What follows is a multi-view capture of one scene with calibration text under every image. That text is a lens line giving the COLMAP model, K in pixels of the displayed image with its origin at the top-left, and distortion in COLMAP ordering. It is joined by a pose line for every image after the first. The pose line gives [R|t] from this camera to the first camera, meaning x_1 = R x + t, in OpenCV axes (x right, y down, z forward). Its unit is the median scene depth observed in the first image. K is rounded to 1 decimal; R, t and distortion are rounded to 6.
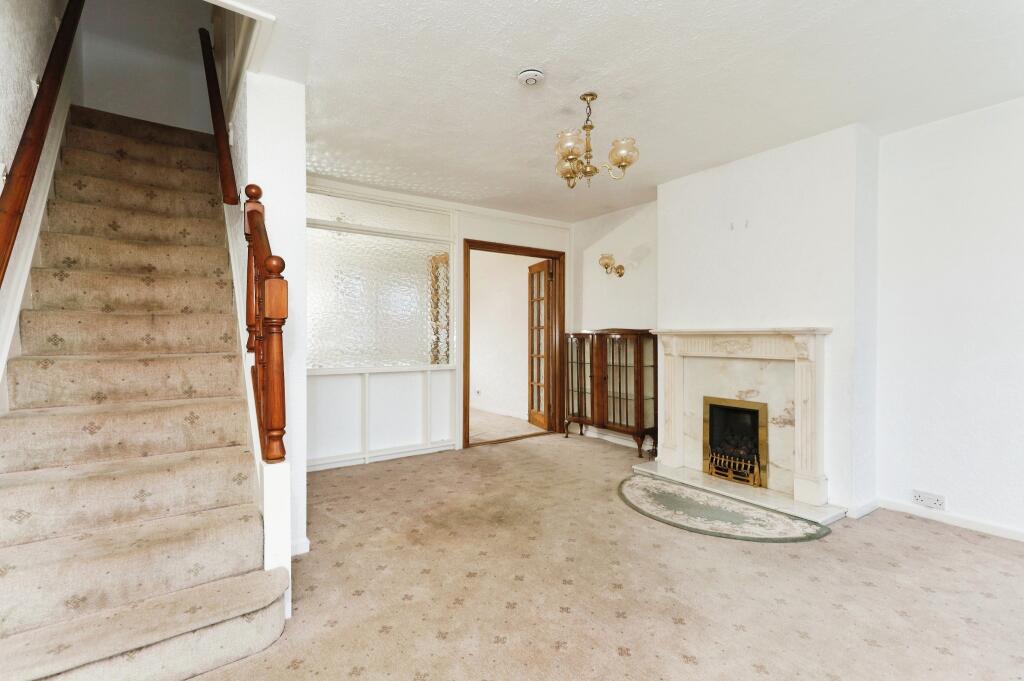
lens RADIAL K [[480.7, 0, 513.8], [0, 480.7, 337.0], [0, 0, 1]] dist [0.005388, 0.001018]
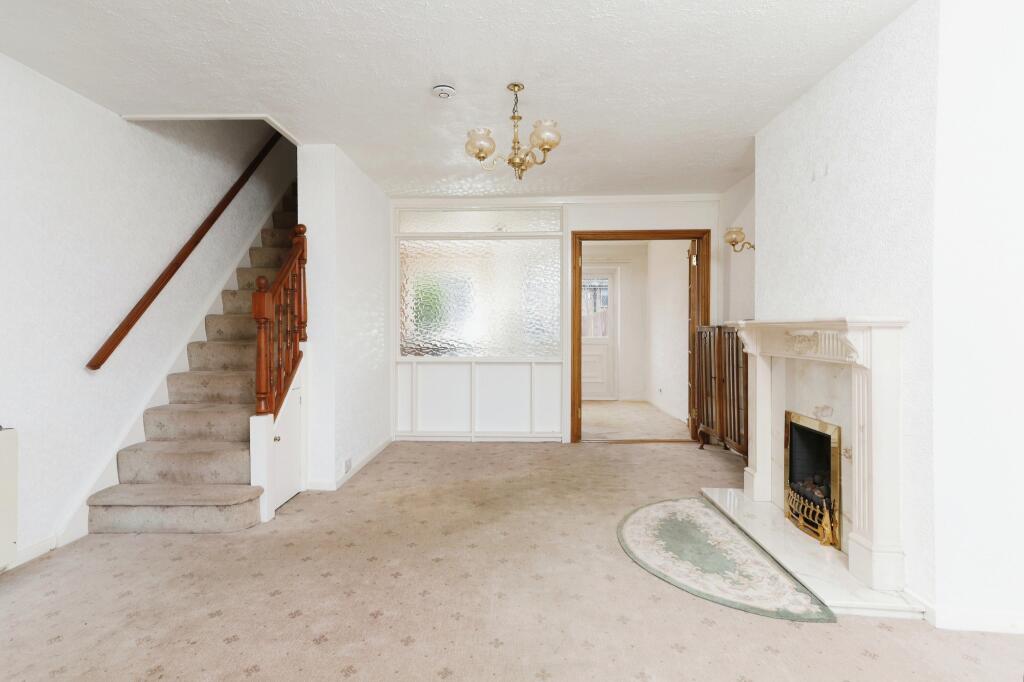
lens RADIAL K [[500.3, 0, 498.0], [0, 500.3, 329.7], [0, 0, 1]] dist [0.001164, 0.000051]
pose [[0.788414, 0.000028, -0.615145, 0.619242], [0.000230, 1.000000, 0.000341, -0.002368], [0.615145, -0.000411, 0.788414, 0.140102]]
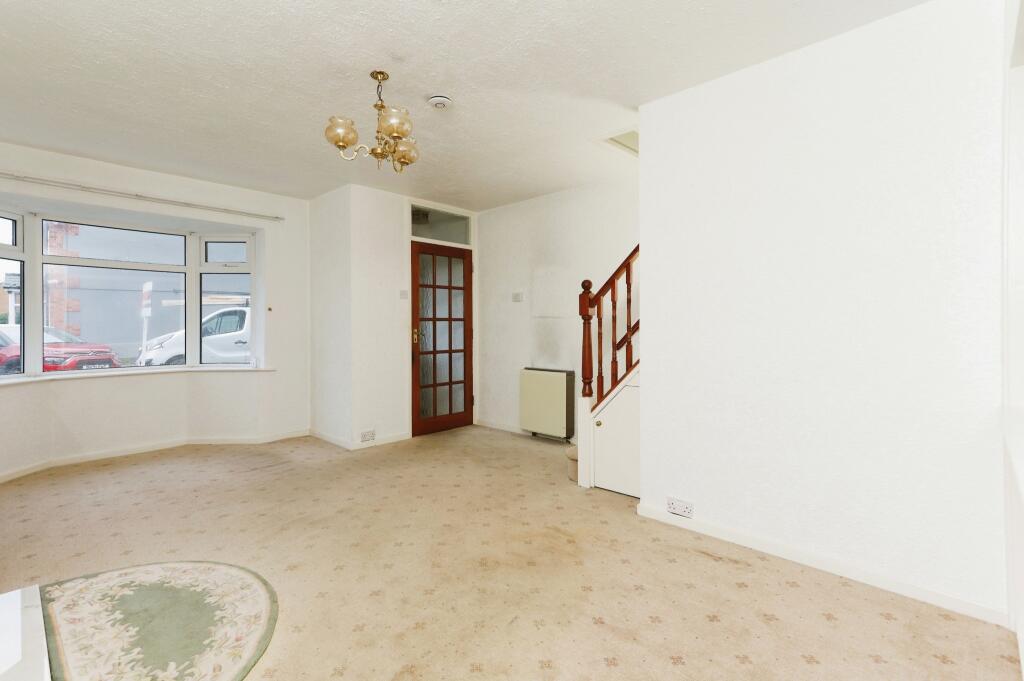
lens RADIAL K [[480.7, 0, 513.8], [0, 480.7, 337.0], [0, 0, 1]] dist [0.005388, 0.001018]
pose [[-0.980686, 0.005892, -0.195502, 0.067280], [0.002278, 0.999822, 0.018704, -0.000966], [0.195578, 0.017897, -0.980525, 1.619633]]
